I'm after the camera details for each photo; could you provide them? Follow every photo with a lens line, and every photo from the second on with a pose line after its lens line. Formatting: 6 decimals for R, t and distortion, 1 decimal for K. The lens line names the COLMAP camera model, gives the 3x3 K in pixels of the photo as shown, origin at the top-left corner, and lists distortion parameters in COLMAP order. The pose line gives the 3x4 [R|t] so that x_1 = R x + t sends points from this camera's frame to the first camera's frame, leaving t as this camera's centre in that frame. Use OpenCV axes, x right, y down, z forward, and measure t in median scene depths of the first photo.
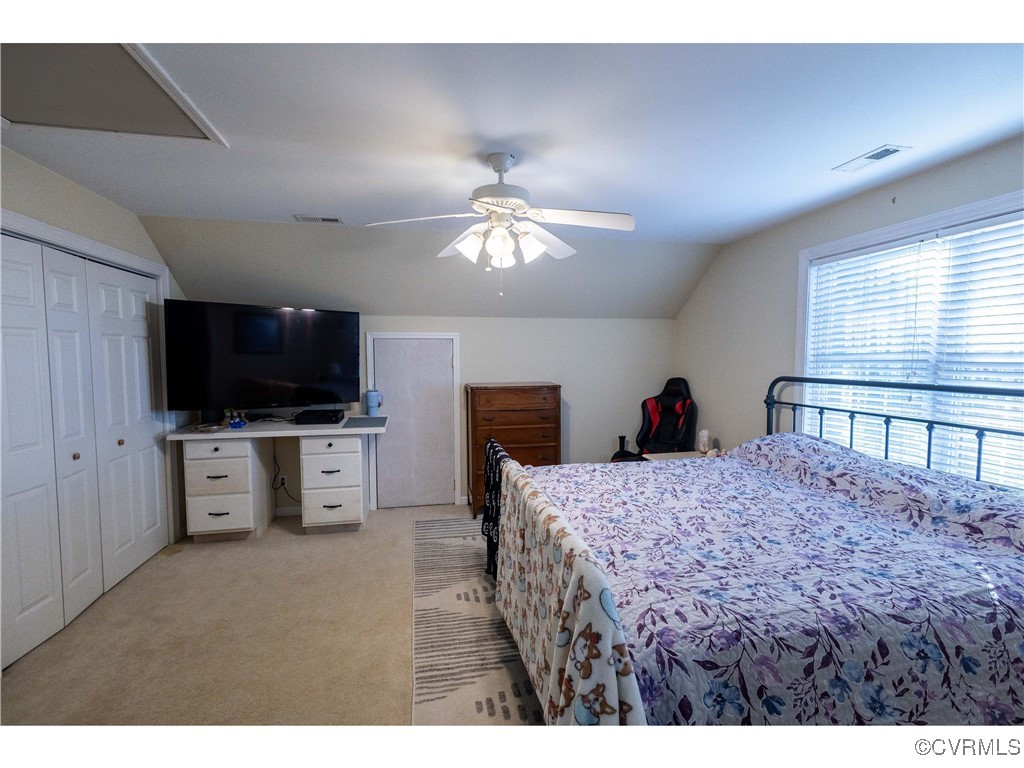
lens RADIAL K [[468.7, 0, 508.5], [0, 468.7, 382.1], [0, 0, 1]] dist [0.007503, -0.001936]
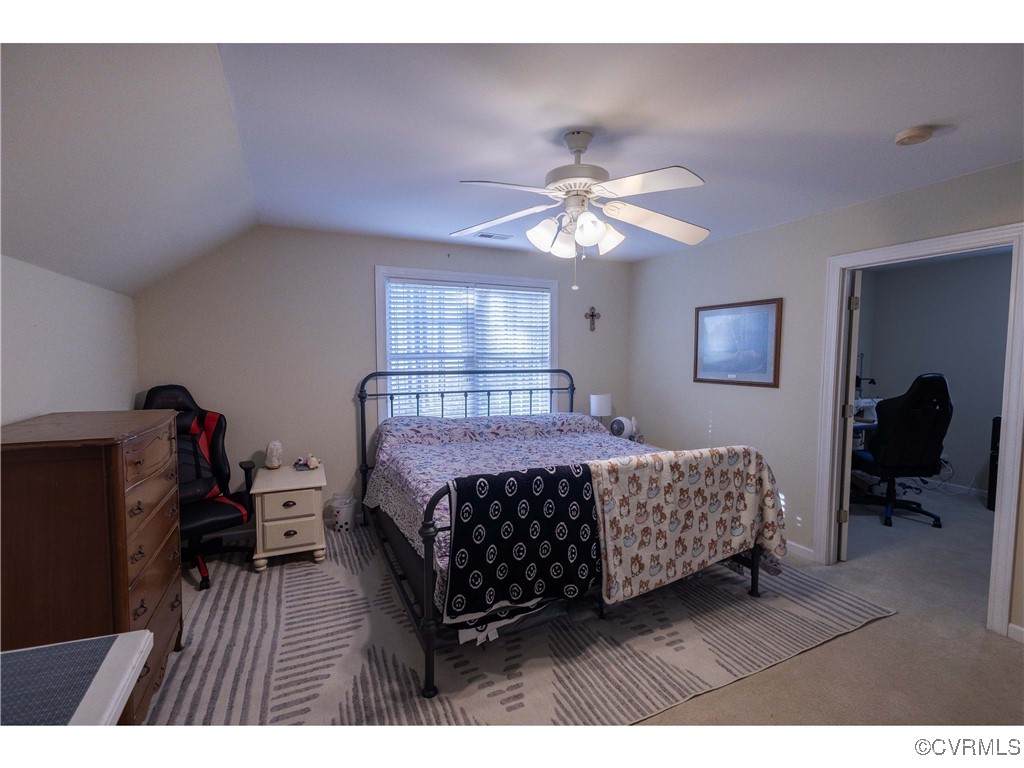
lens RADIAL K [[468.7, 0, 509.6], [0, 468.7, 385.7], [0, 0, 1]] dist [0.007503, -0.001936]
pose [[-0.239214, -0.070636, 0.968394, -0.828752], [0.049852, 0.995141, 0.084901, -0.080897], [-0.969686, 0.068586, -0.234531, 1.274132]]
